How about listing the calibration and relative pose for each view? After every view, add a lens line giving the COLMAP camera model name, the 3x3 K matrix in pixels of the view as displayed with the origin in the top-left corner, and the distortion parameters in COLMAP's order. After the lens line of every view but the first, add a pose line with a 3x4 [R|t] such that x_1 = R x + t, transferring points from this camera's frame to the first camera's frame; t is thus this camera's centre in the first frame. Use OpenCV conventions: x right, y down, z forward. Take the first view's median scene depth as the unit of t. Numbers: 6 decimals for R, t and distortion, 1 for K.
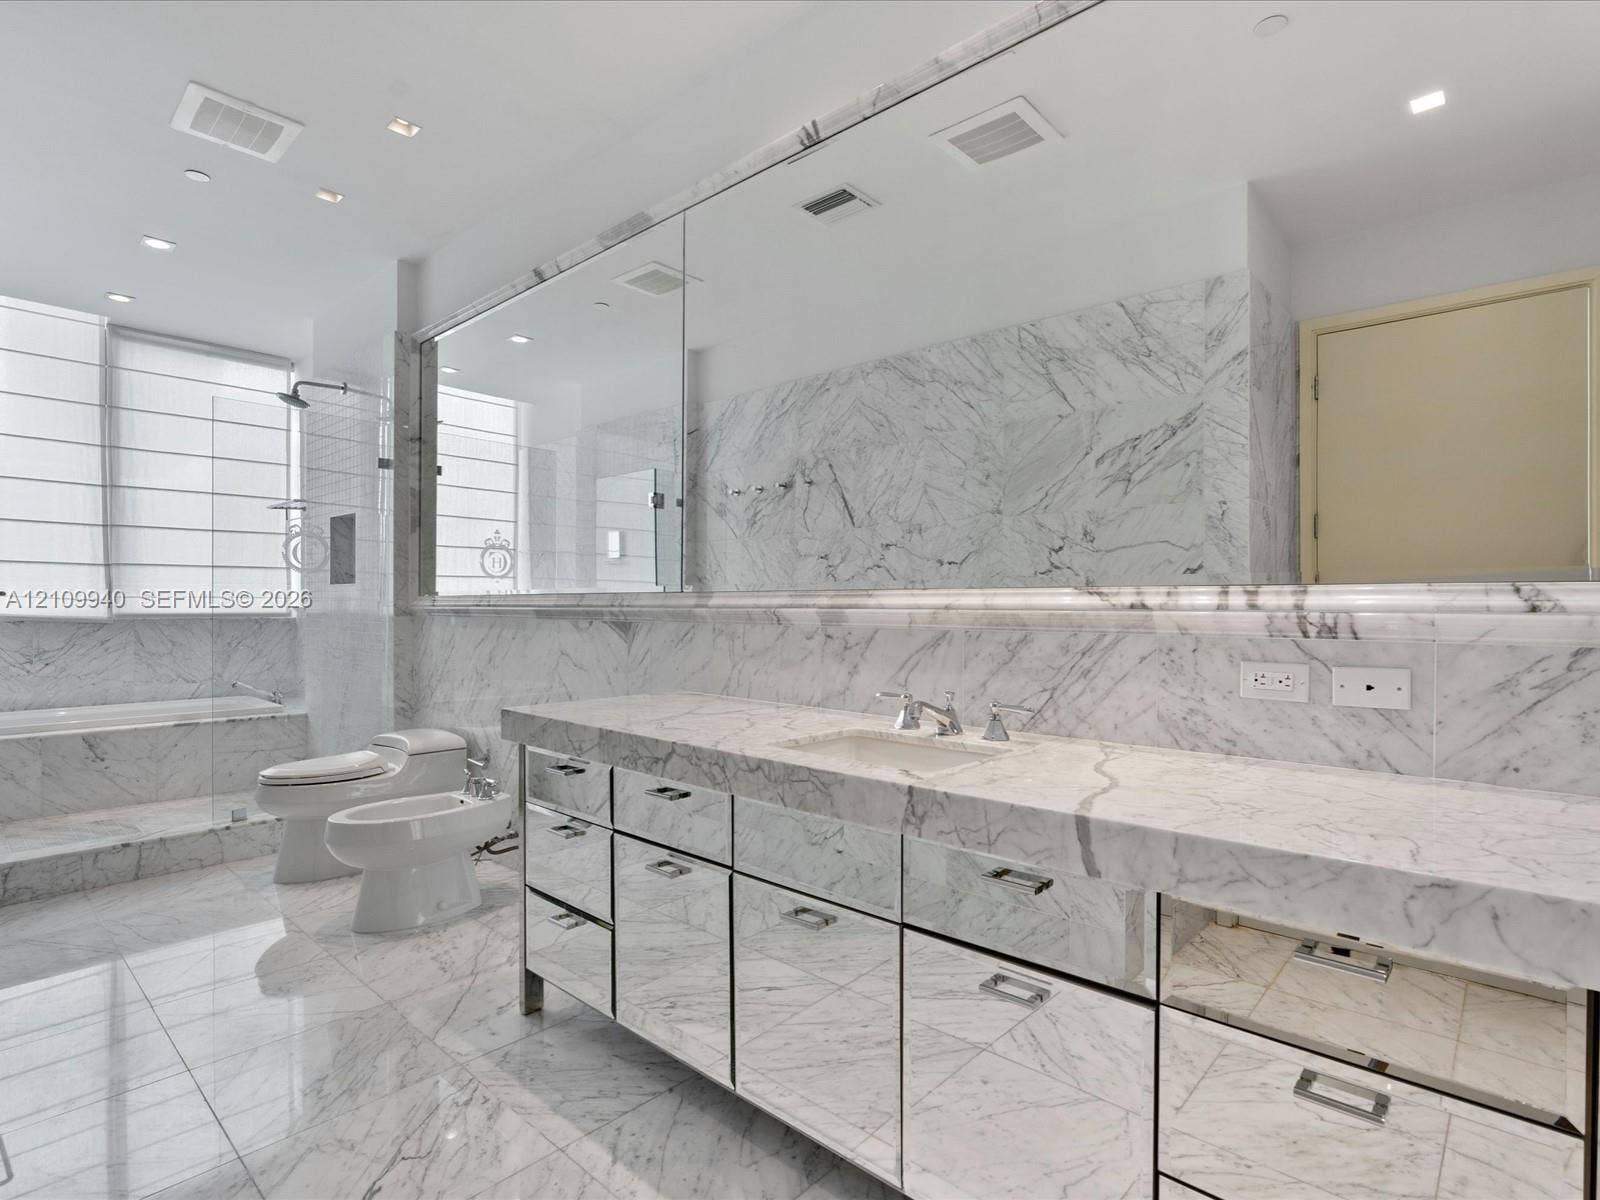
lens RADIAL K [[805.1, 0, 800.0], [0, 805.1, 600.0], [0, 0, 1]] dist [-0.014973, 0.002903]
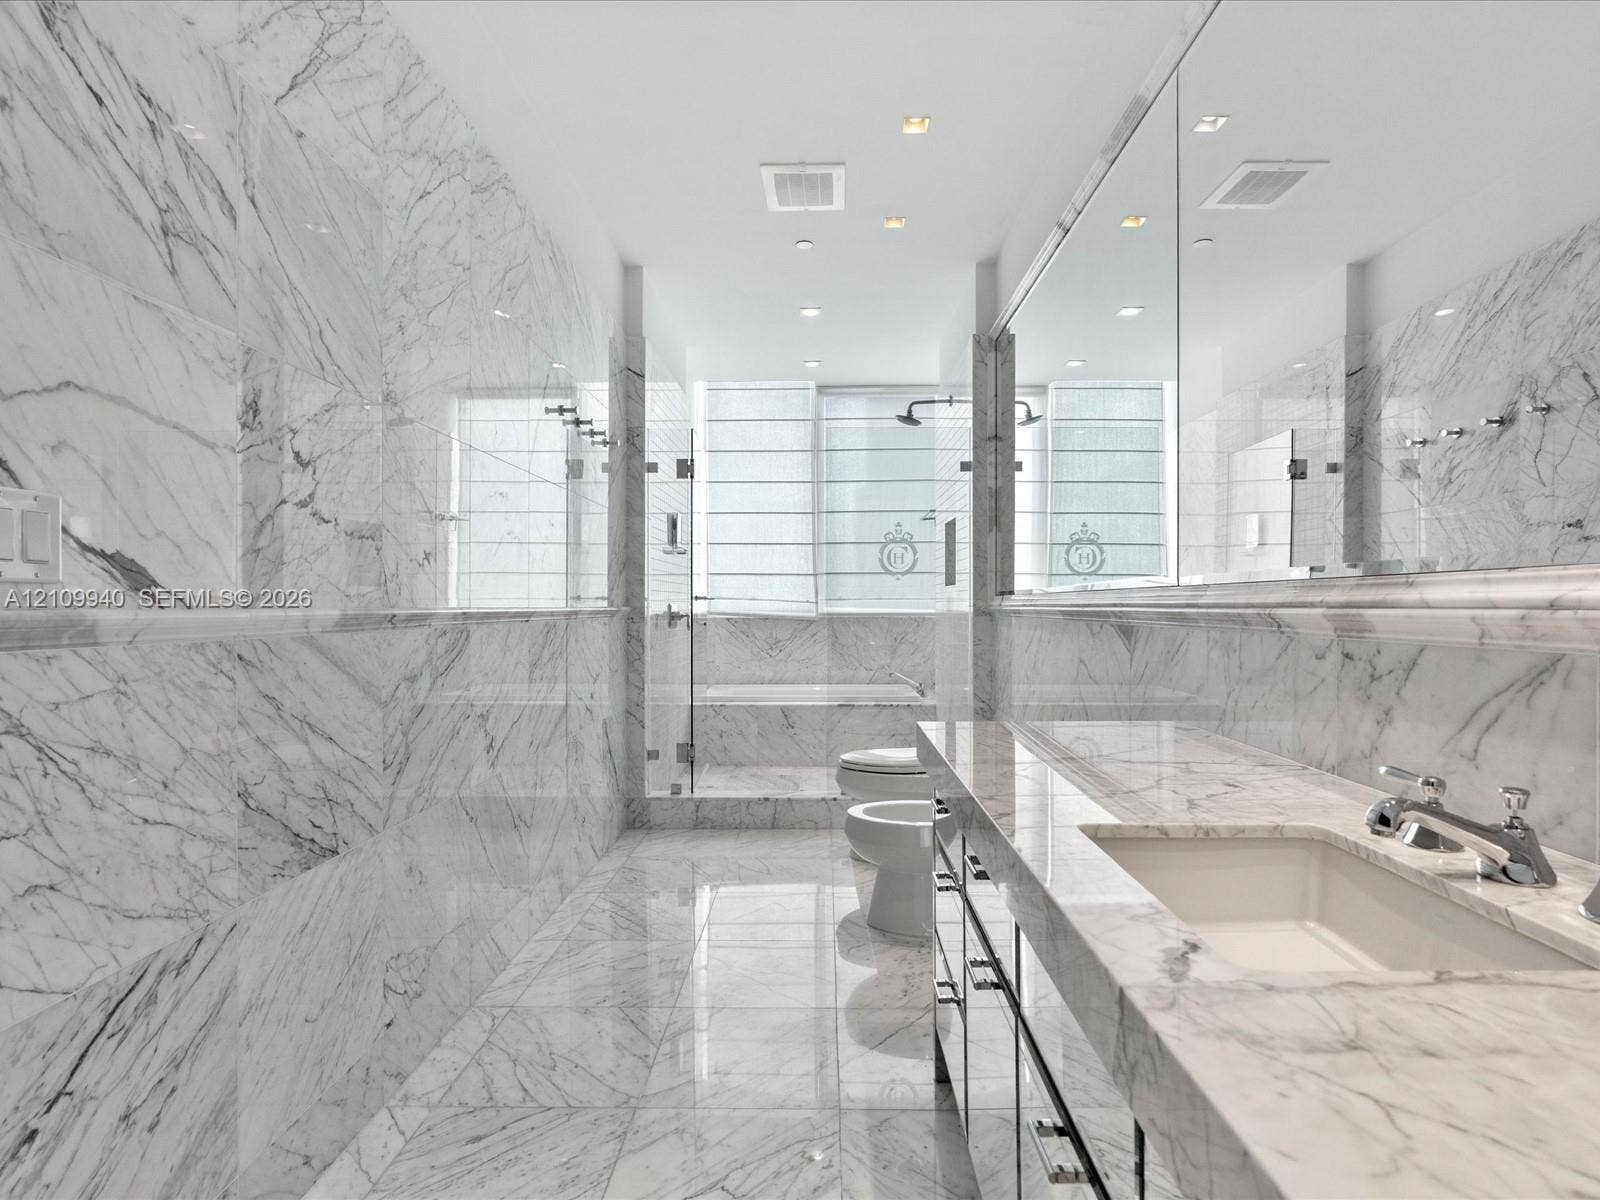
lens RADIAL K [[805.1, 0, 800.0], [0, 805.1, 600.0], [0, 0, 1]] dist [-0.014973, 0.002903]
pose [[0.664862, -0.010753, -0.746889, 0.105017], [0.011890, 0.999922, -0.003812, 0.001095], [0.746871, -0.006345, 0.664938, 0.161776]]
